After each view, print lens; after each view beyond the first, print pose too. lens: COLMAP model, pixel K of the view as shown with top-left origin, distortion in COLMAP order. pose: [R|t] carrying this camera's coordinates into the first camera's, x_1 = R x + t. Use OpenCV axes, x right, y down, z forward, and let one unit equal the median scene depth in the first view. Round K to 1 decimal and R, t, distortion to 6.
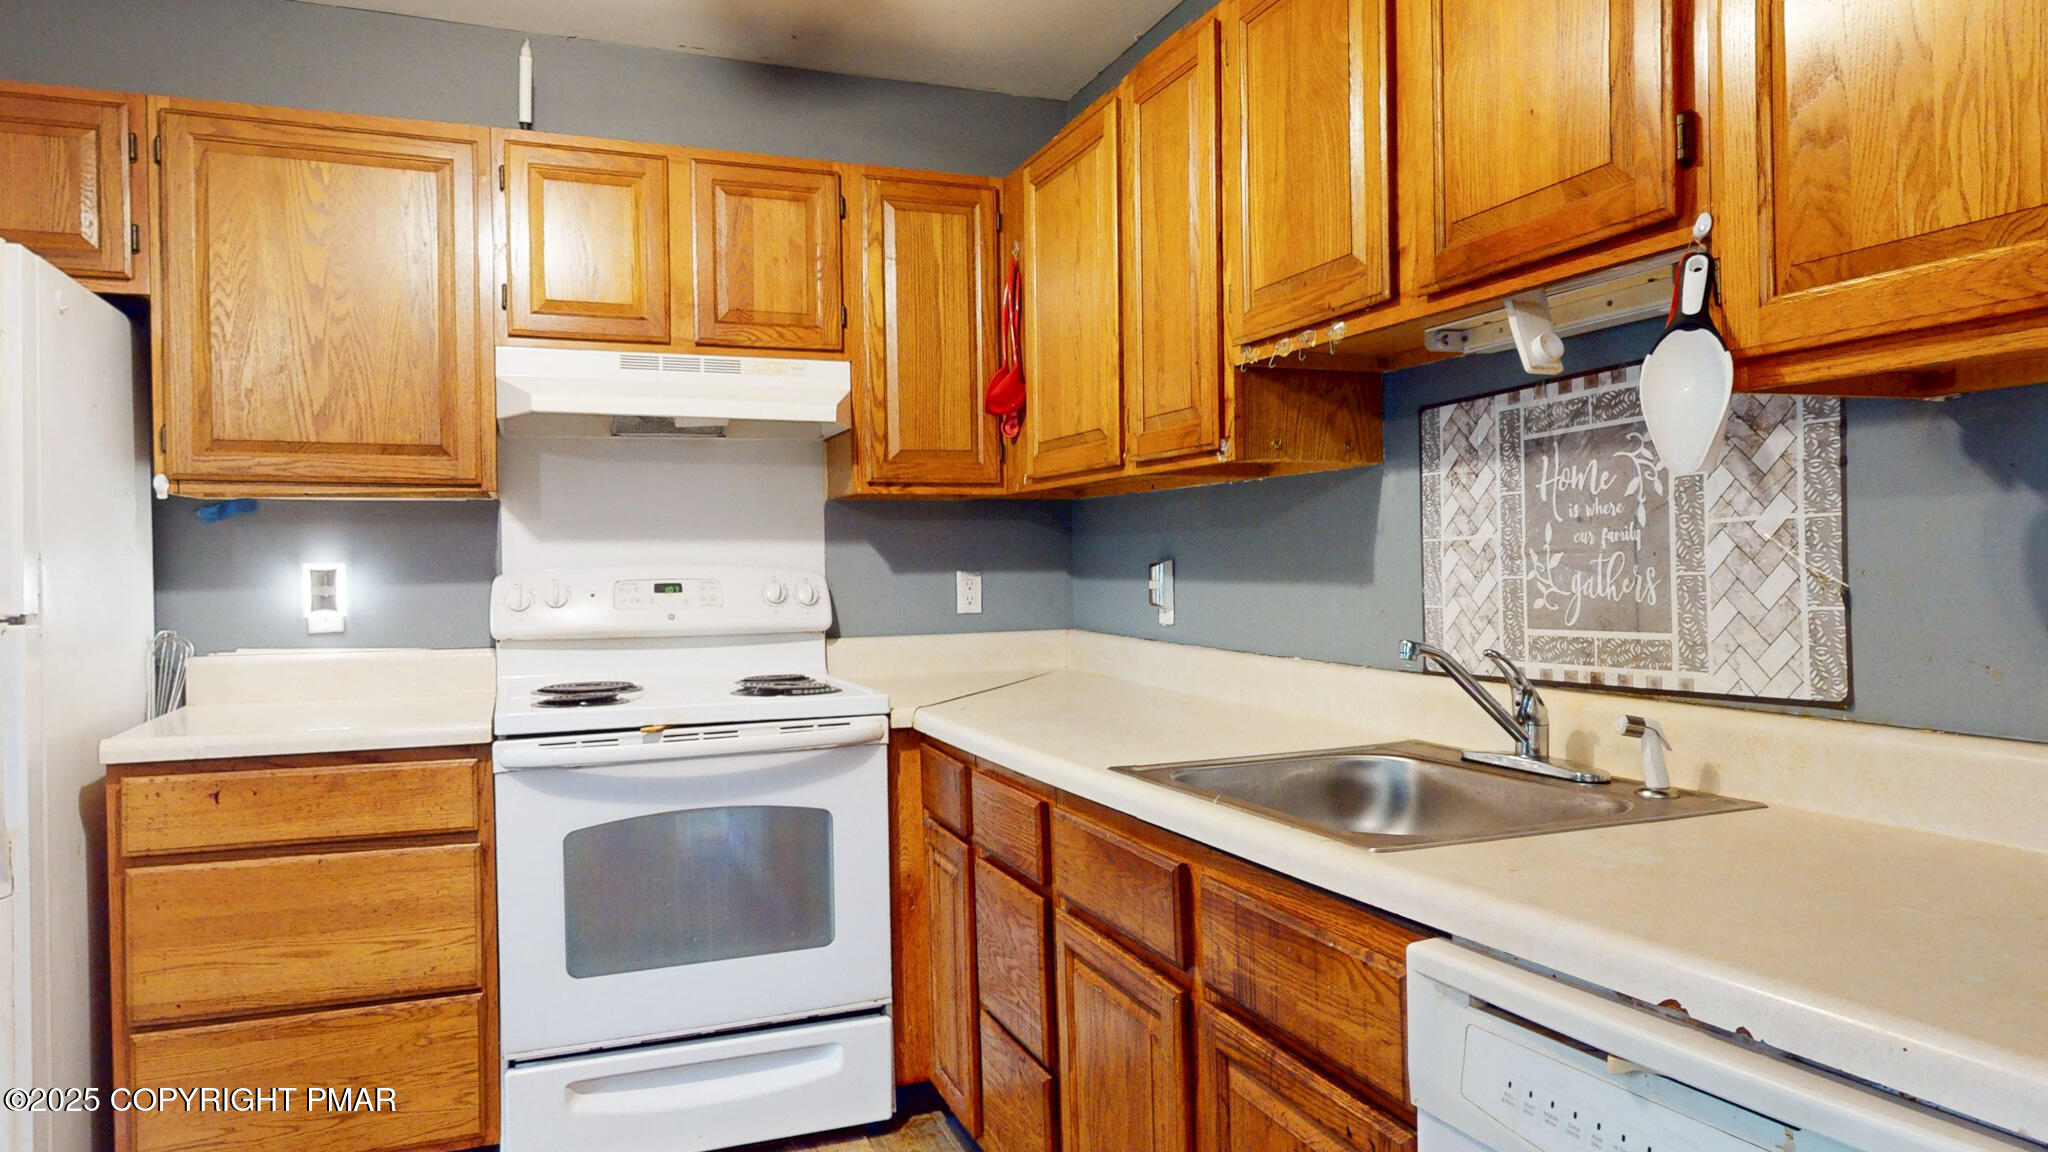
lens RADIAL K [[1287.4, 0, 1031.5], [0, 1287.4, 579.0], [0, 0, 1]] dist [-0.000992, -0.000955]
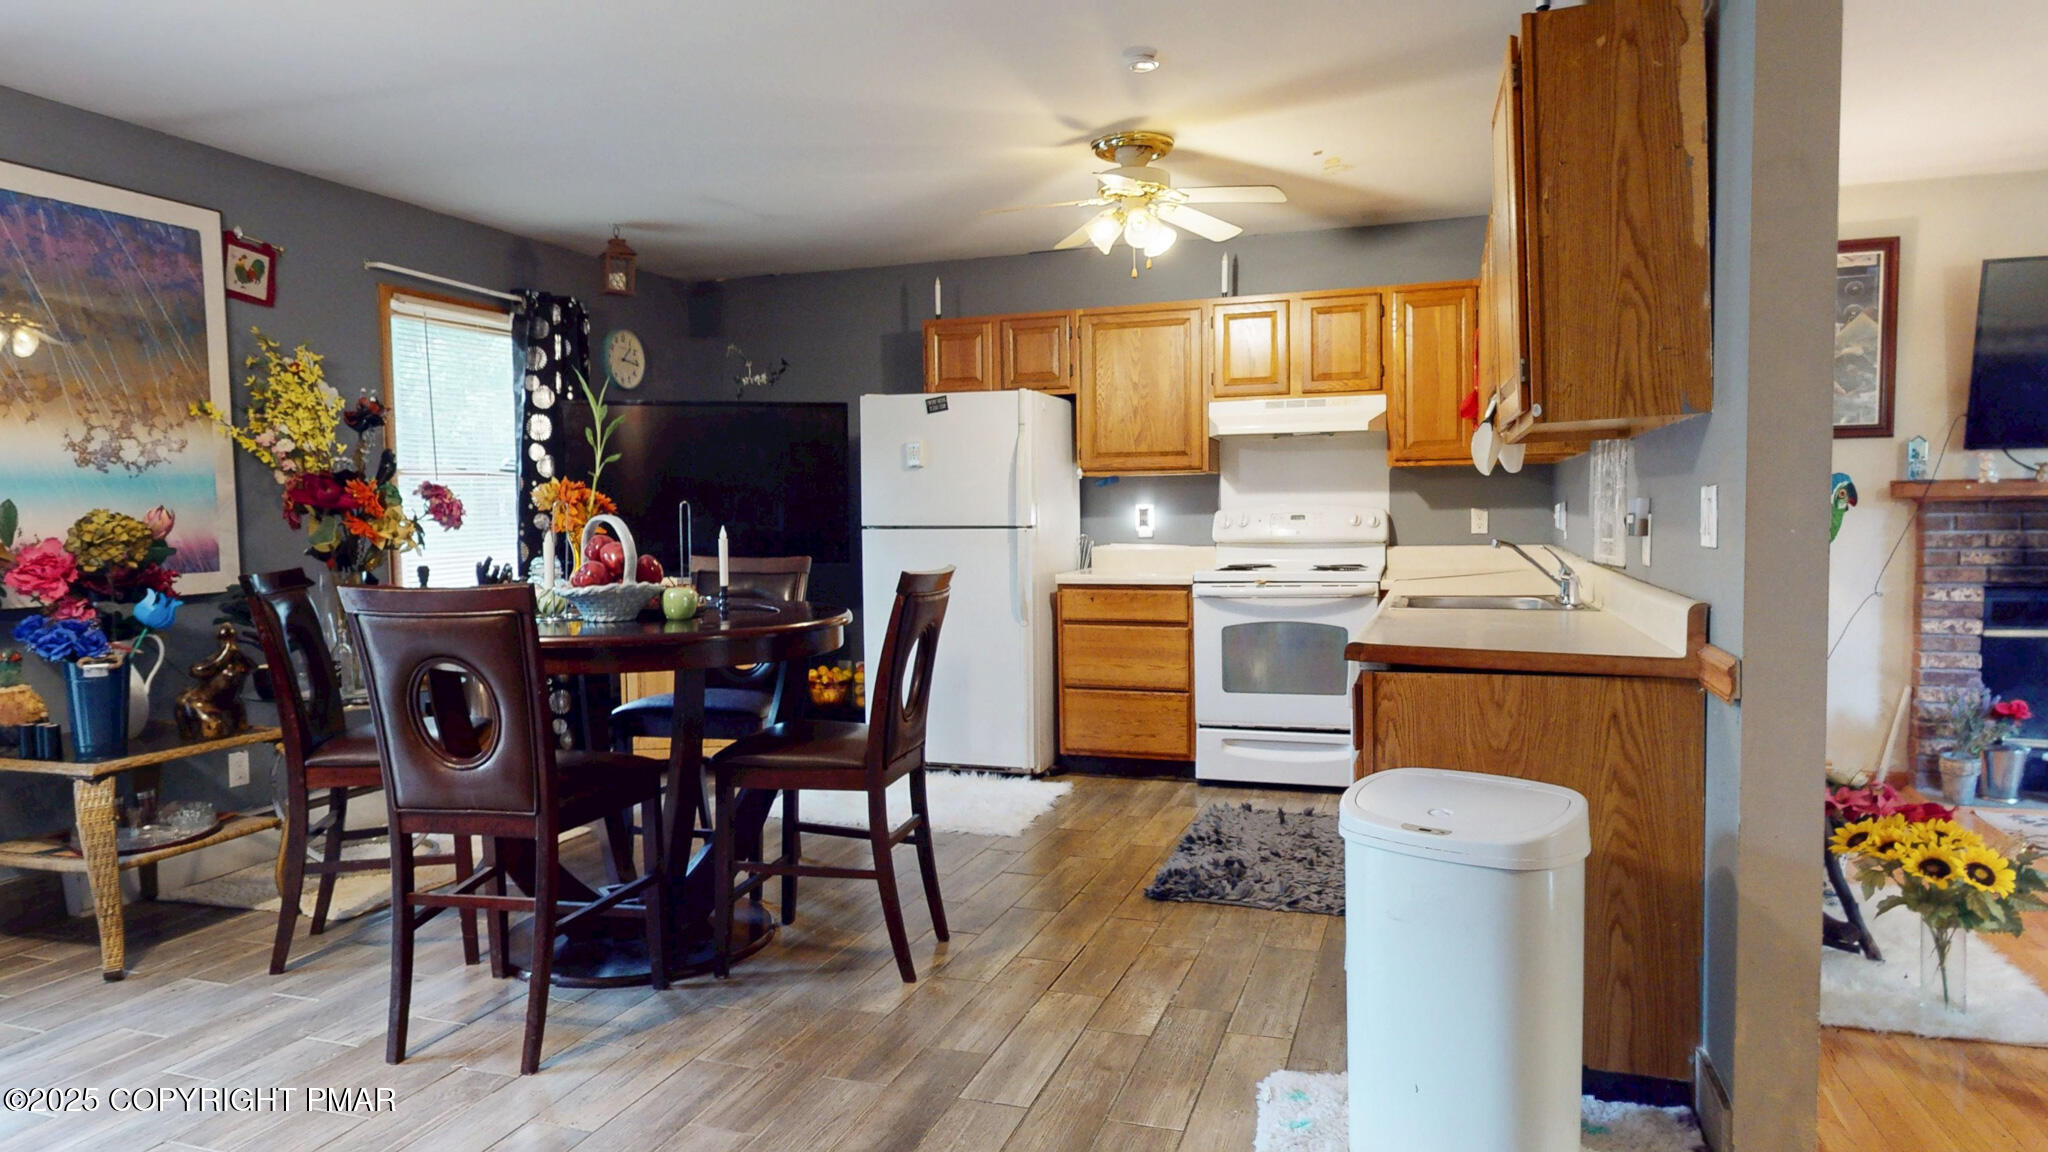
lens RADIAL K [[1287.4, 0, 1030.1], [0, 1287.4, 570.0], [0, 0, 1]] dist [-0.000992, -0.000955]
pose [[0.767870, 0.030977, -0.639857, 0.805340], [-0.001842, 0.998933, 0.046150, -0.002529], [0.640604, -0.034258, 0.767107, -0.919073]]
